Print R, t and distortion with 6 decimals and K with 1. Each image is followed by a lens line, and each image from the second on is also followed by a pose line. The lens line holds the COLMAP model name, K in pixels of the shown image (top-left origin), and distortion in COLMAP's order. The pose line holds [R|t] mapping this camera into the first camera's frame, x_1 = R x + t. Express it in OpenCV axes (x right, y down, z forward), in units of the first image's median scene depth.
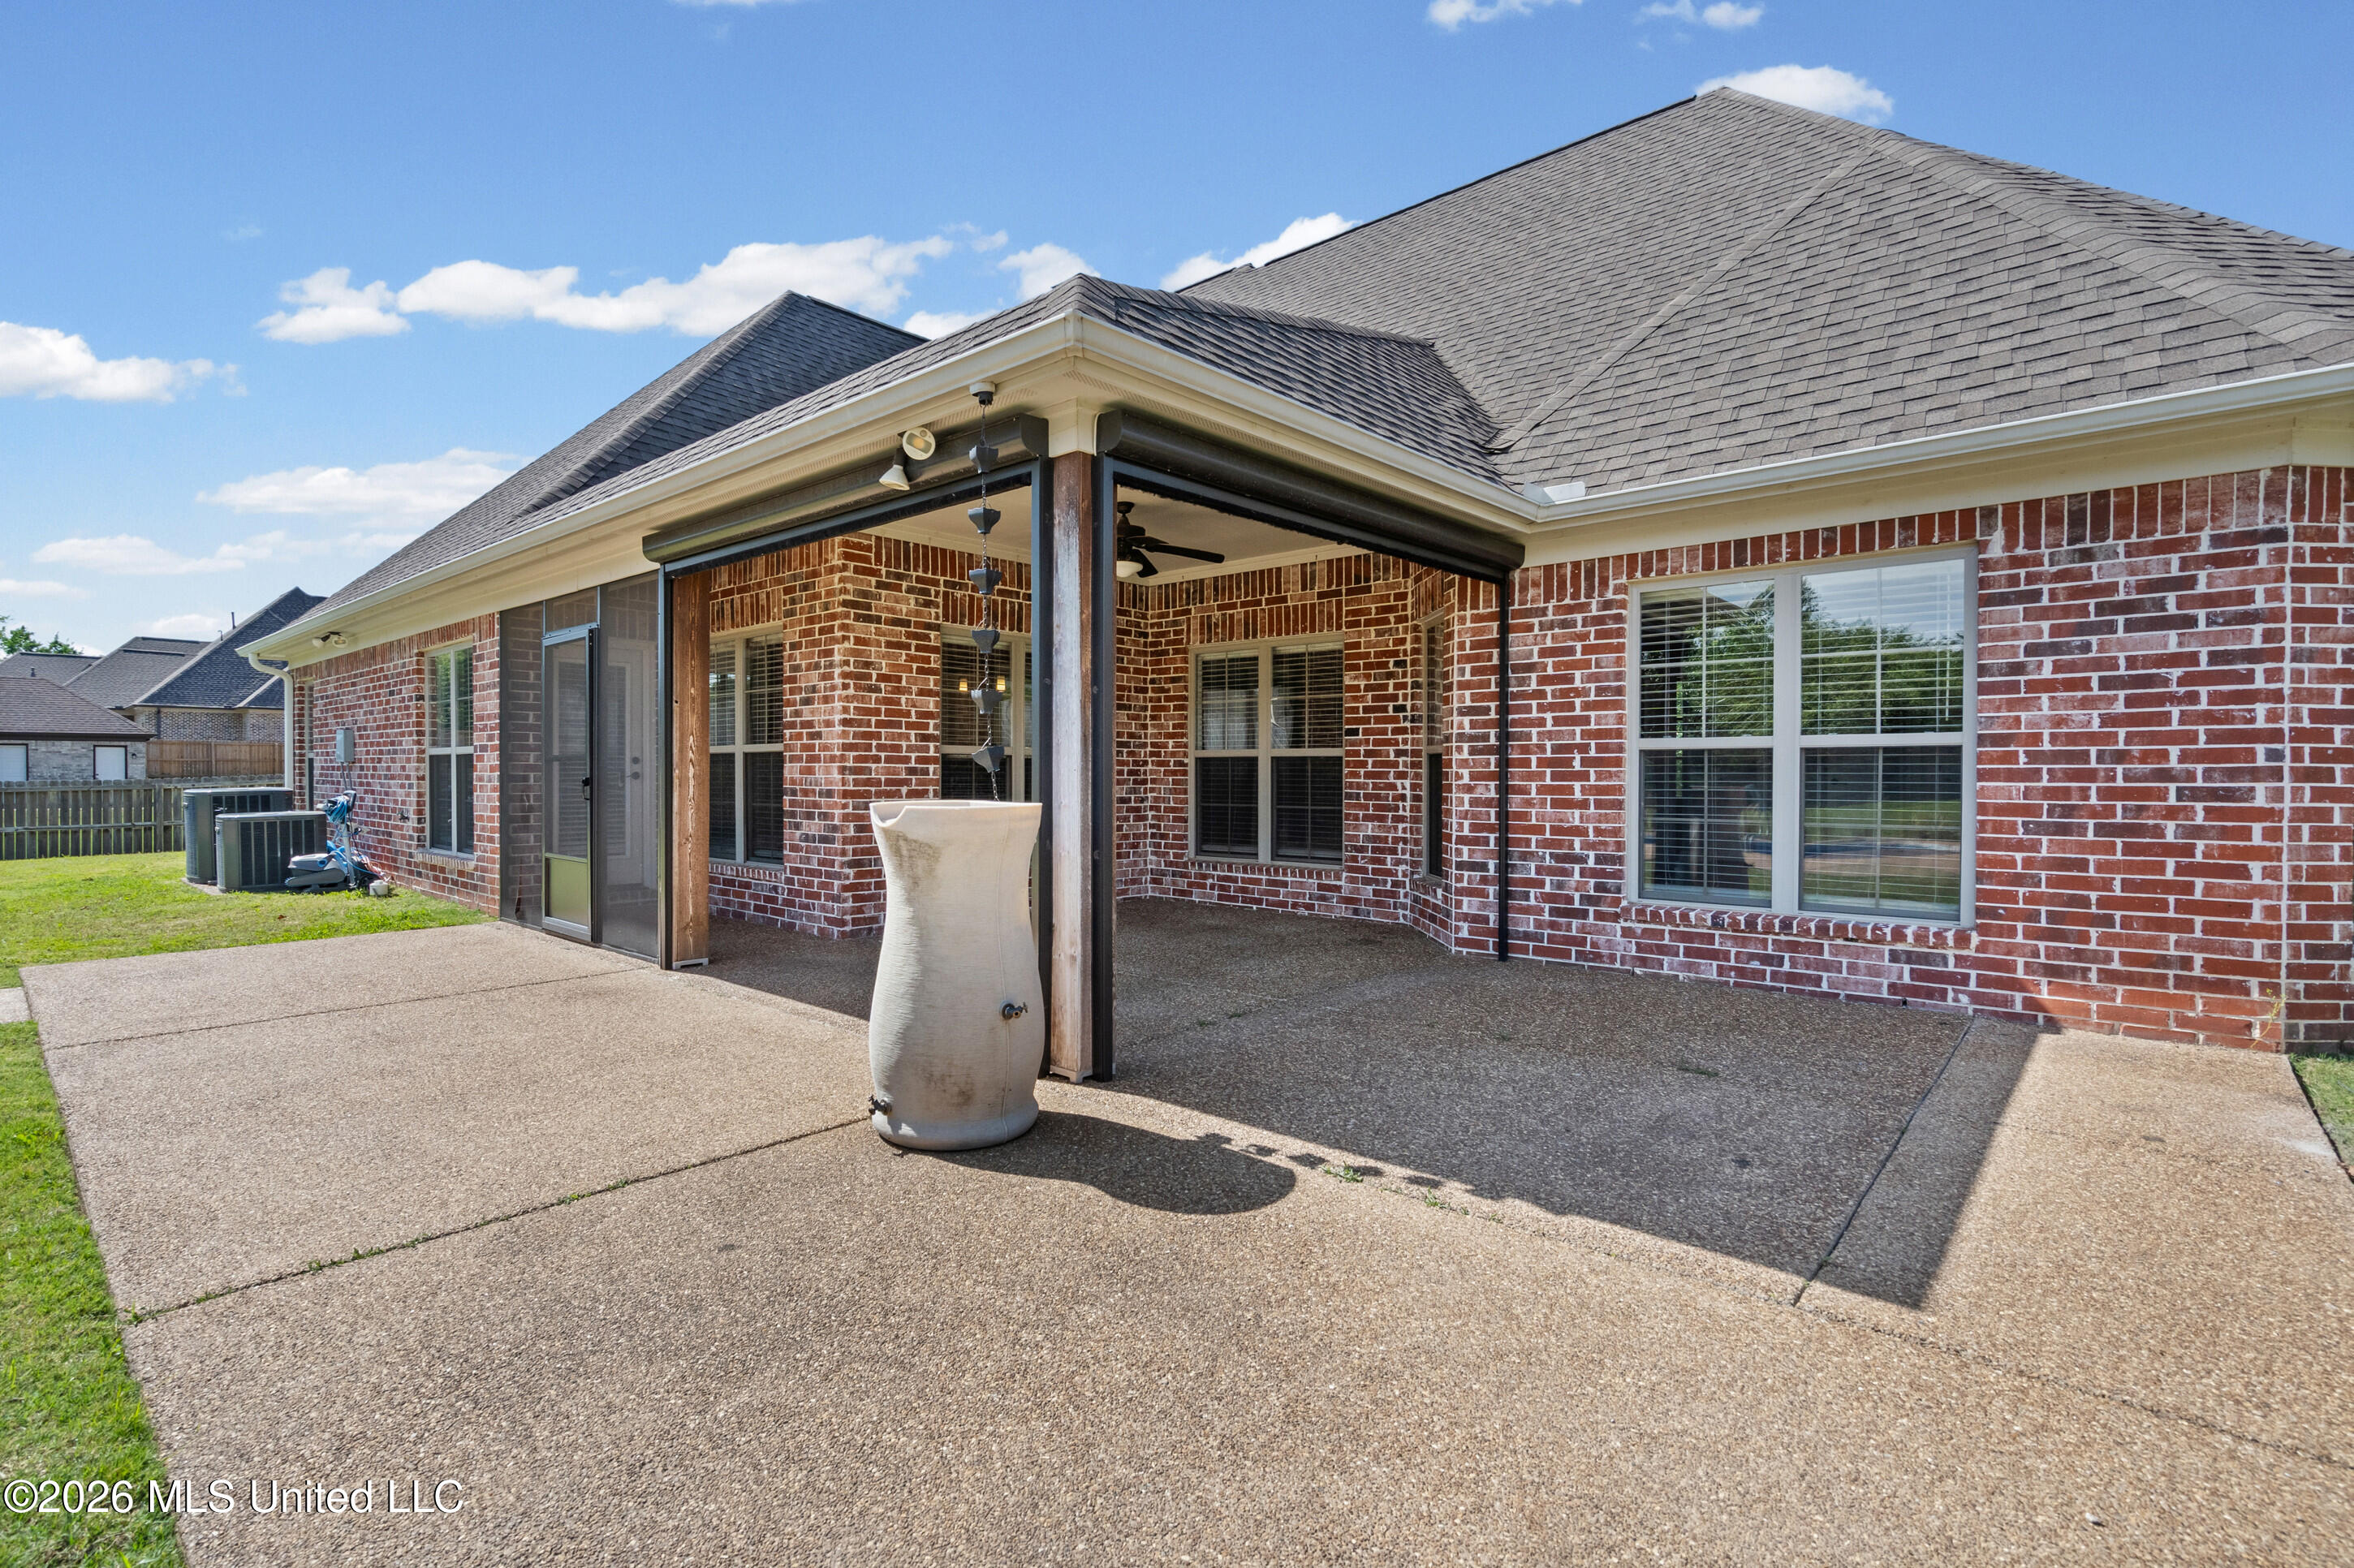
lens RADIAL K [[1087.4, 0, 1182.7], [0, 1087.4, 777.6], [0, 0, 1]] dist [0.000985, -0.000759]
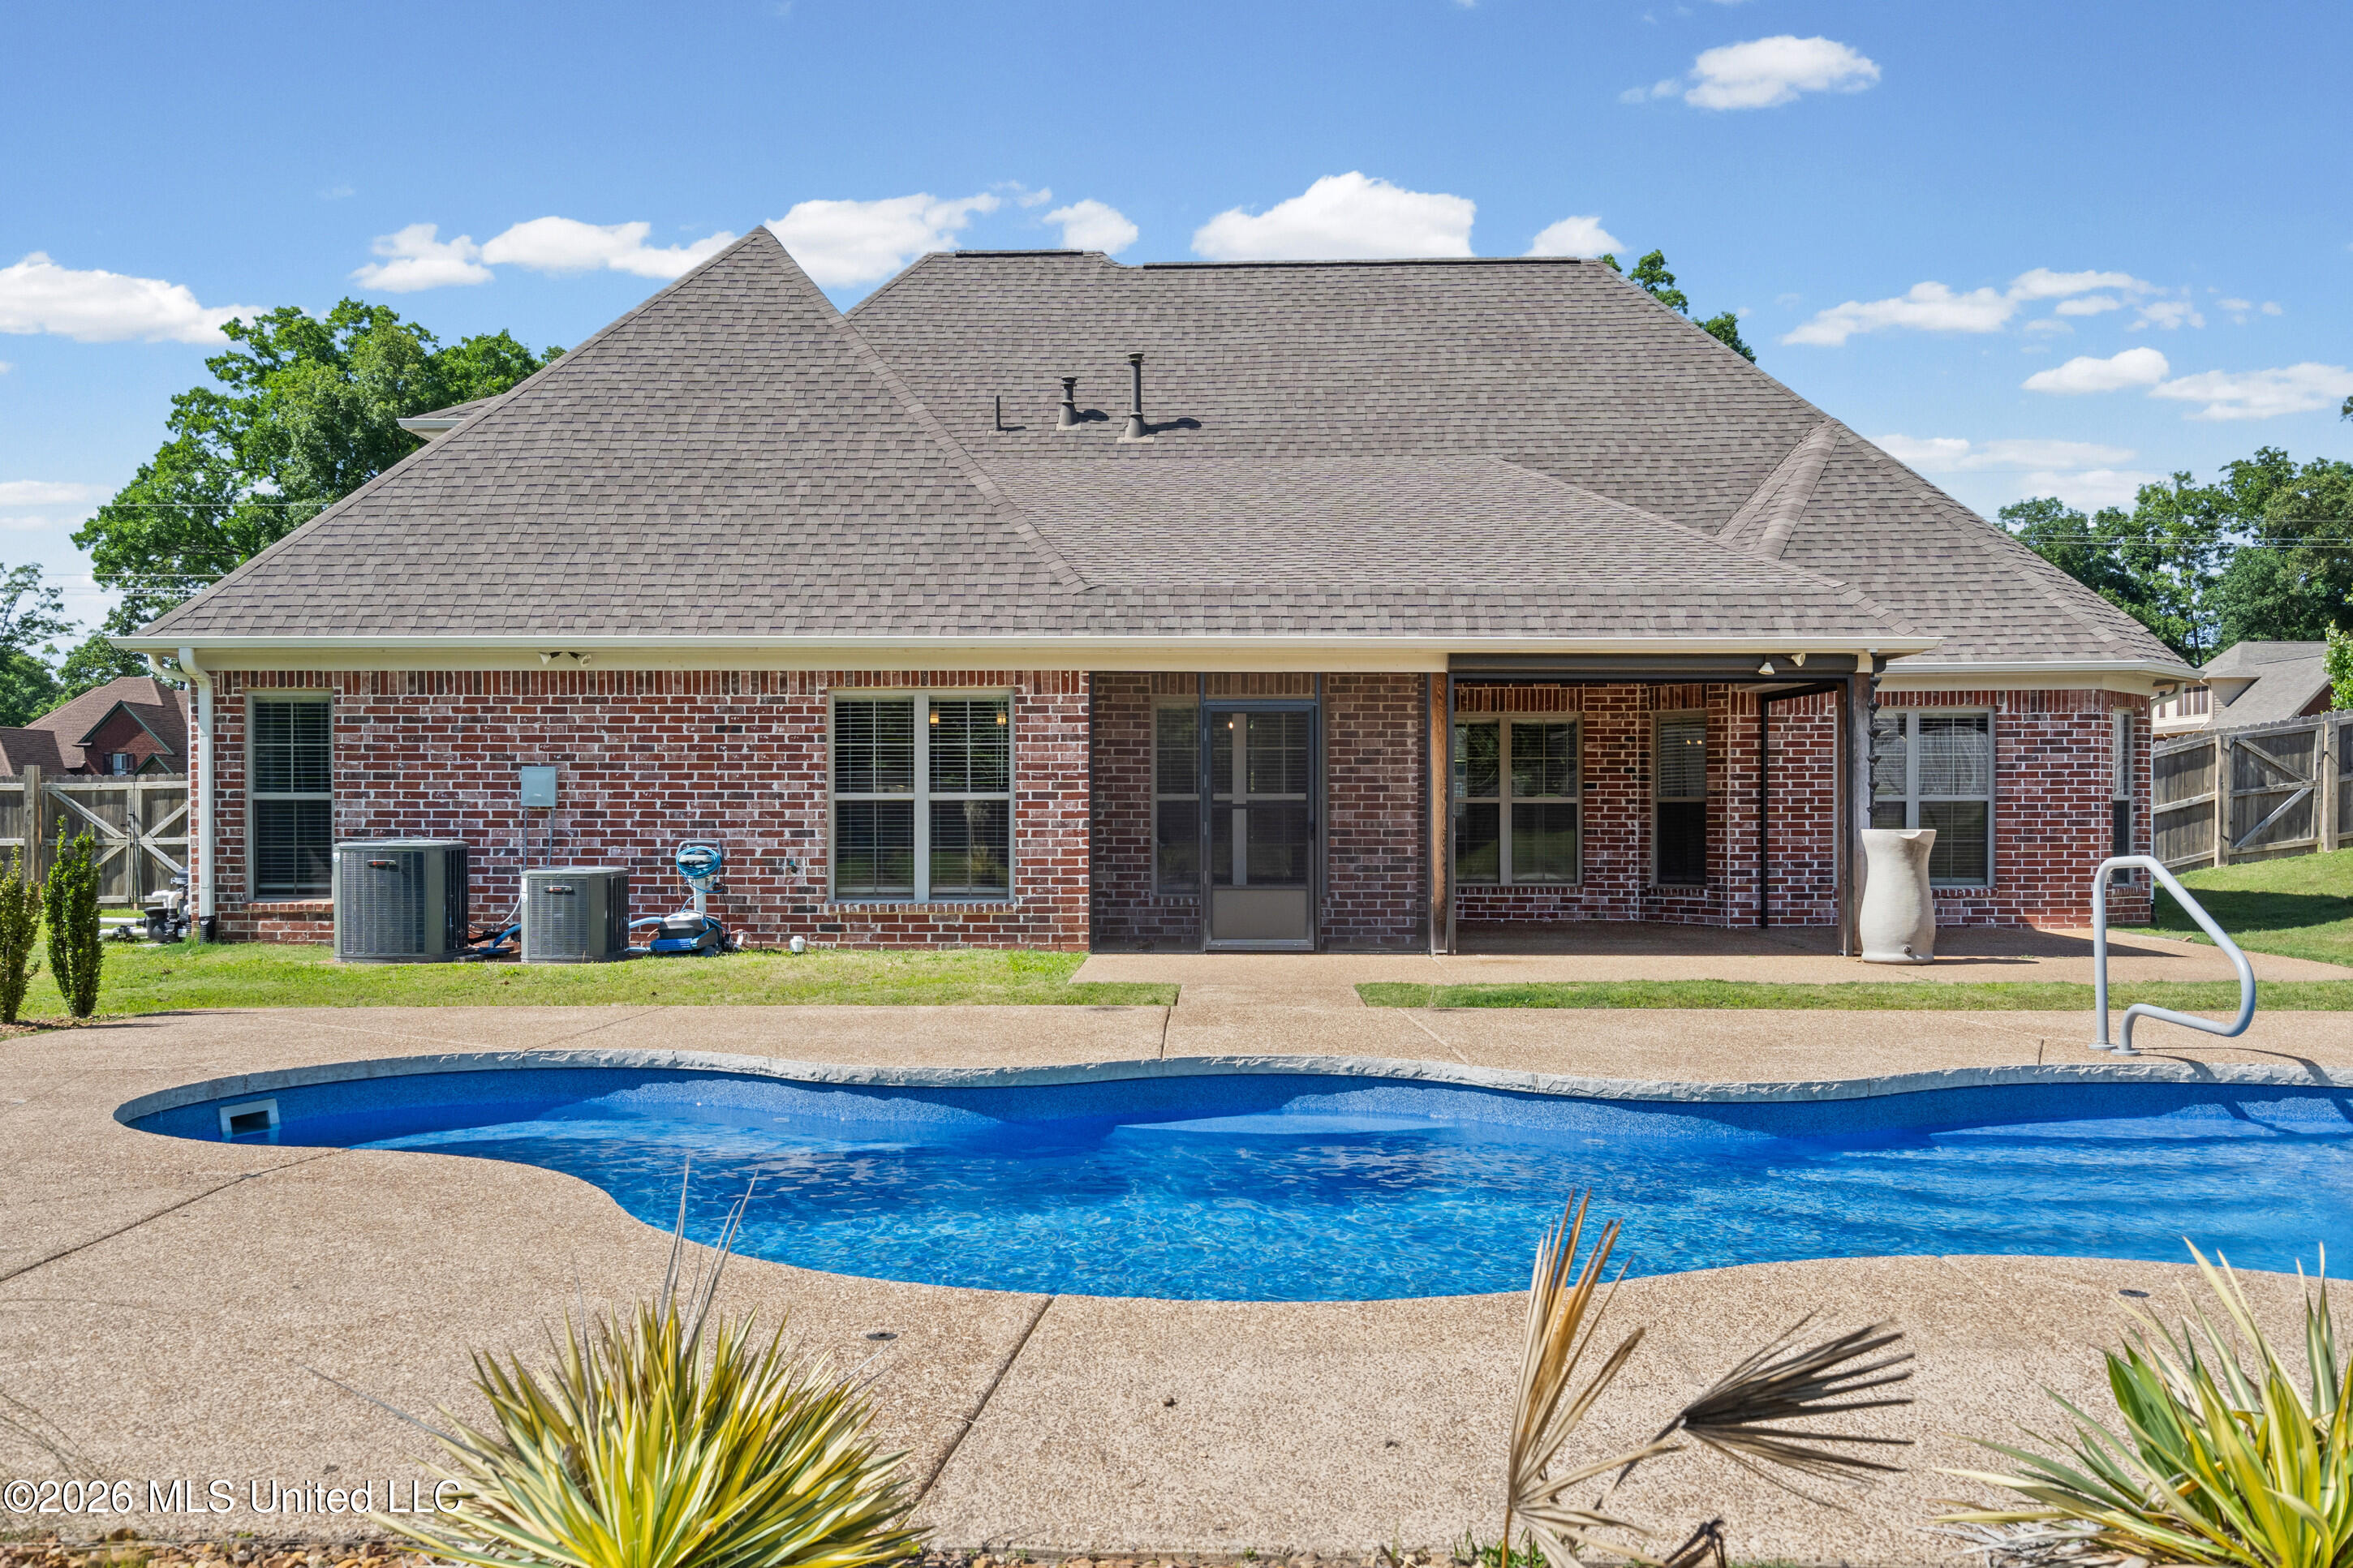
lens RADIAL K [[2037.9, 0, 1153.3], [0, 2037.9, 801.4], [0, 0, 1]] dist [0.004179, 0.003416]
pose [[0.767832, -0.000280, 0.640651, -2.463843], [0.006146, 0.999957, -0.006929, -0.009568], [-0.640622, 0.009258, 0.767801, -0.805237]]
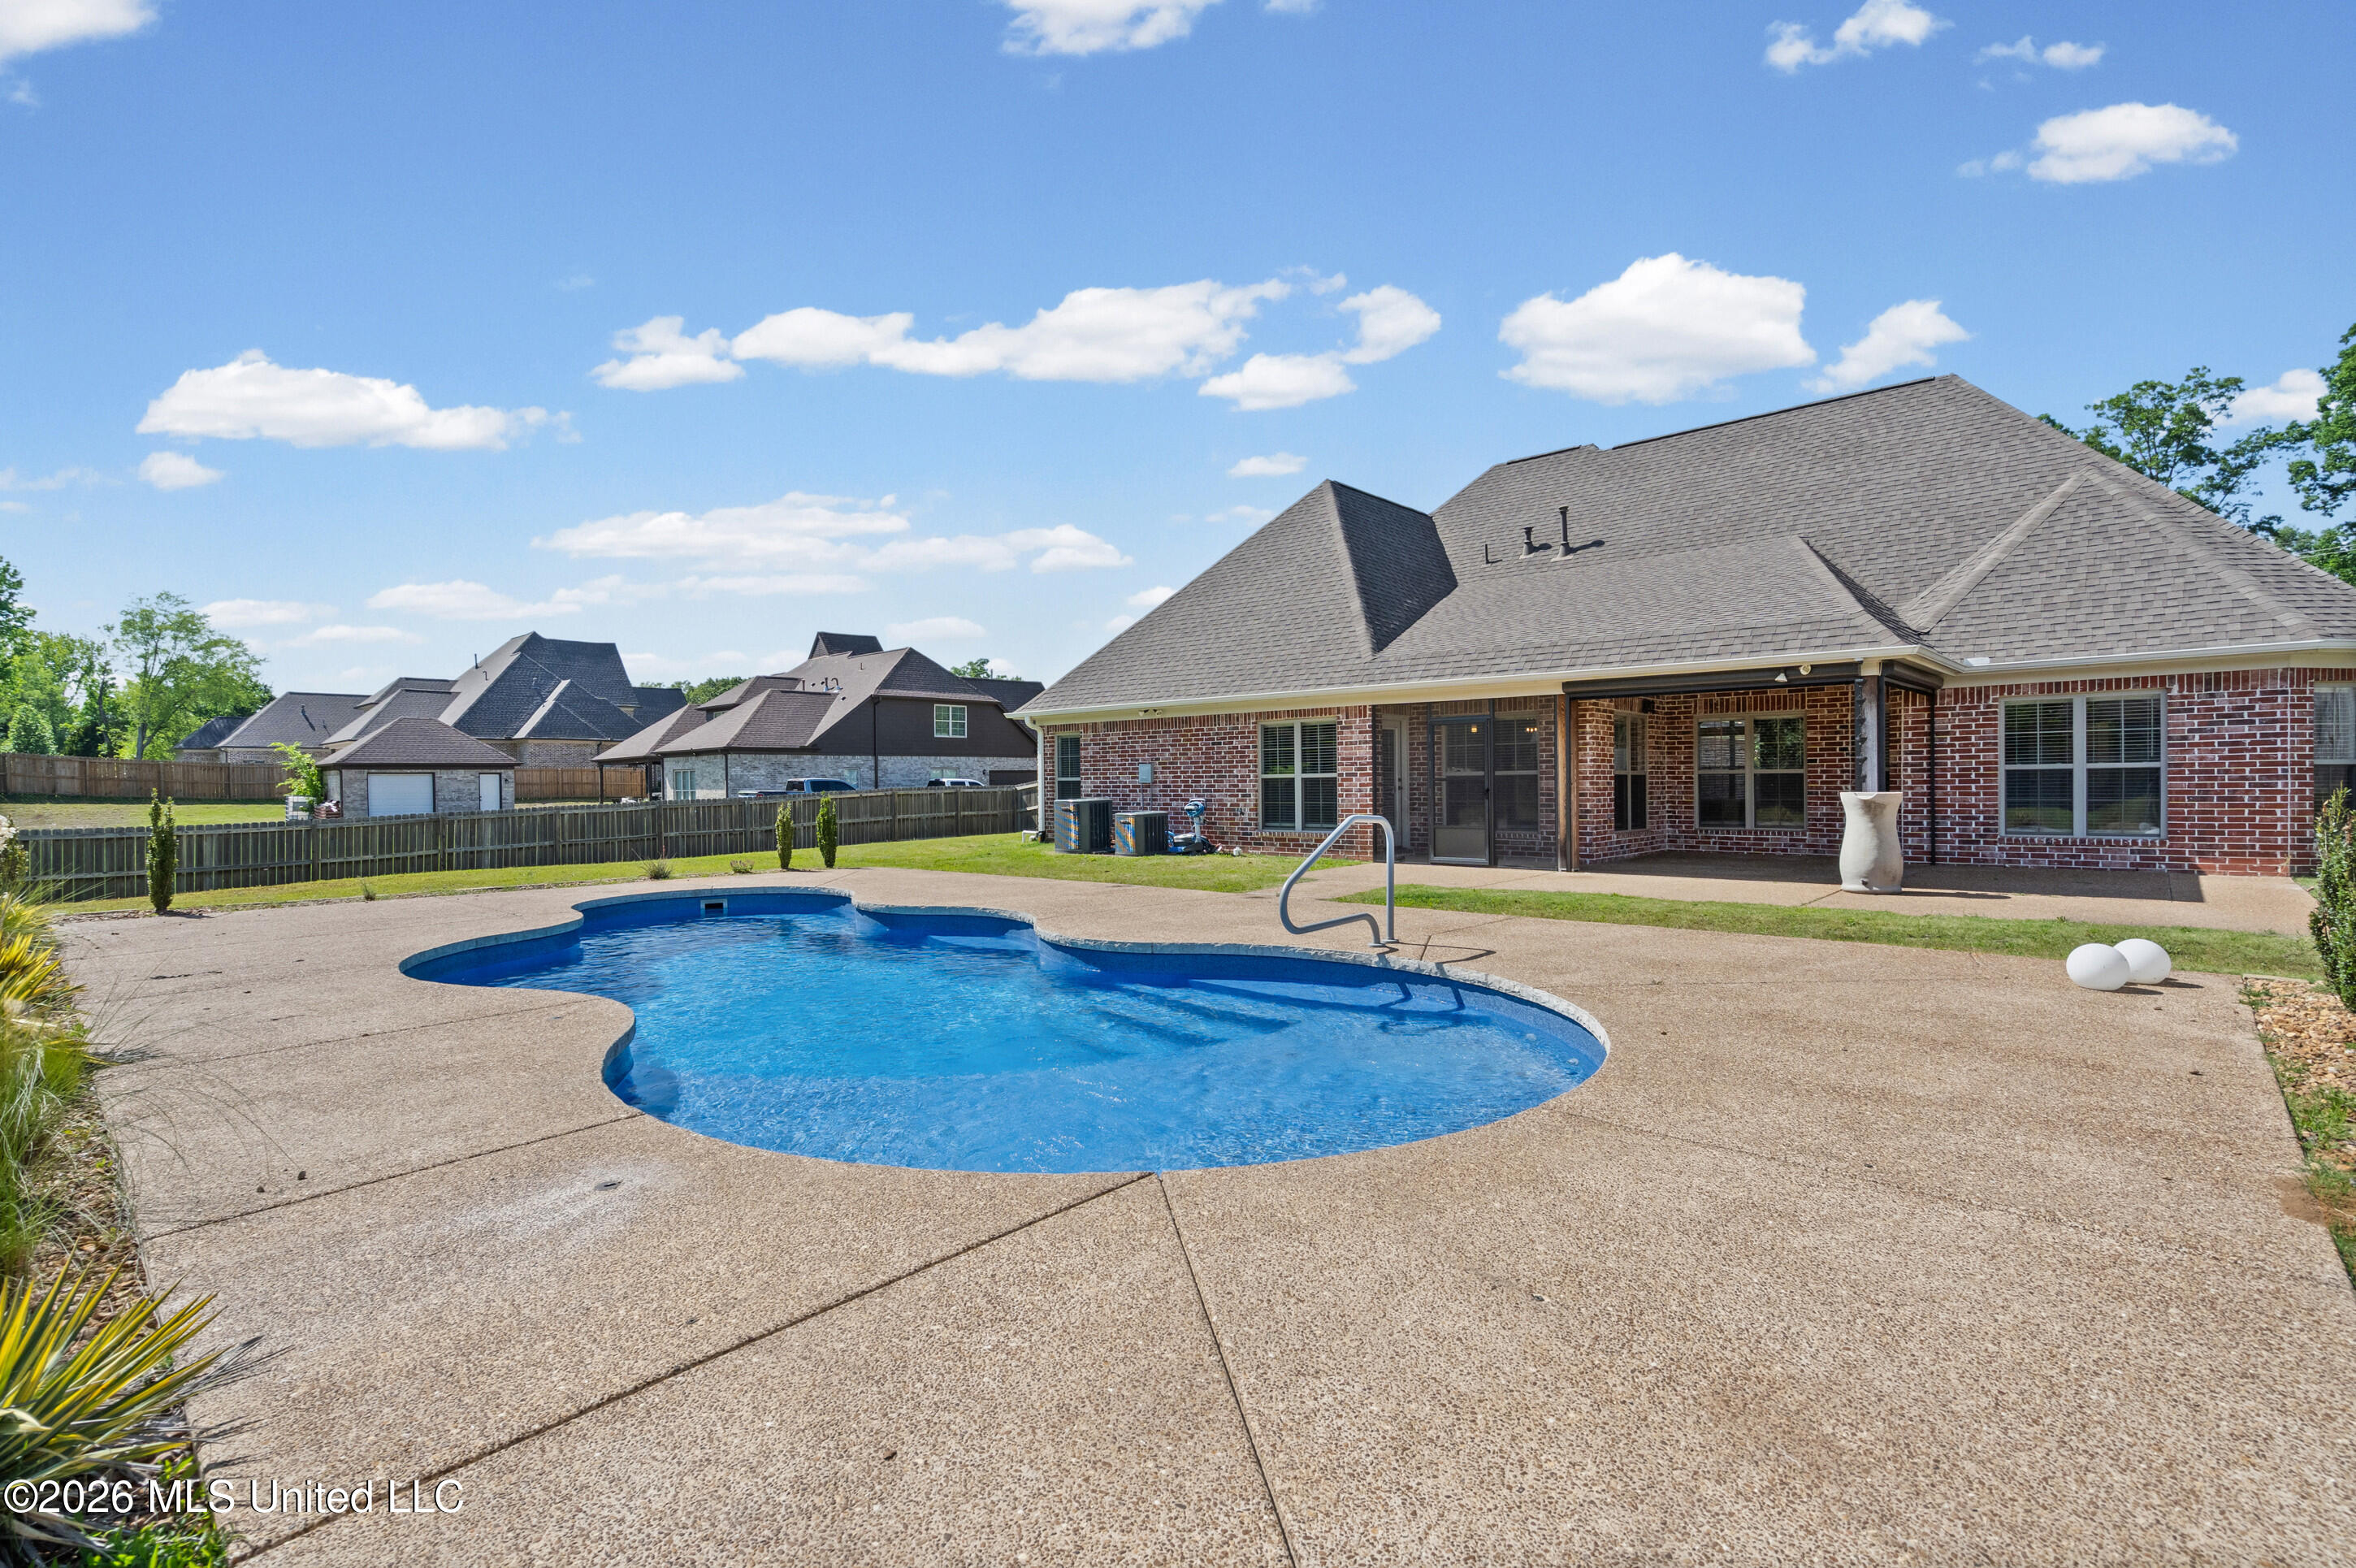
lens RADIAL K [[1088.4, 0, 1162.7], [0, 1088.4, 789.4], [0, 0, 1]] dist [0.000985, -0.000759]
pose [[0.999715, -0.012909, -0.020099, -1.260969], [0.012911, 0.999917, -0.000054, -0.006611], [0.020098, -0.000206, 0.999798, -1.282548]]
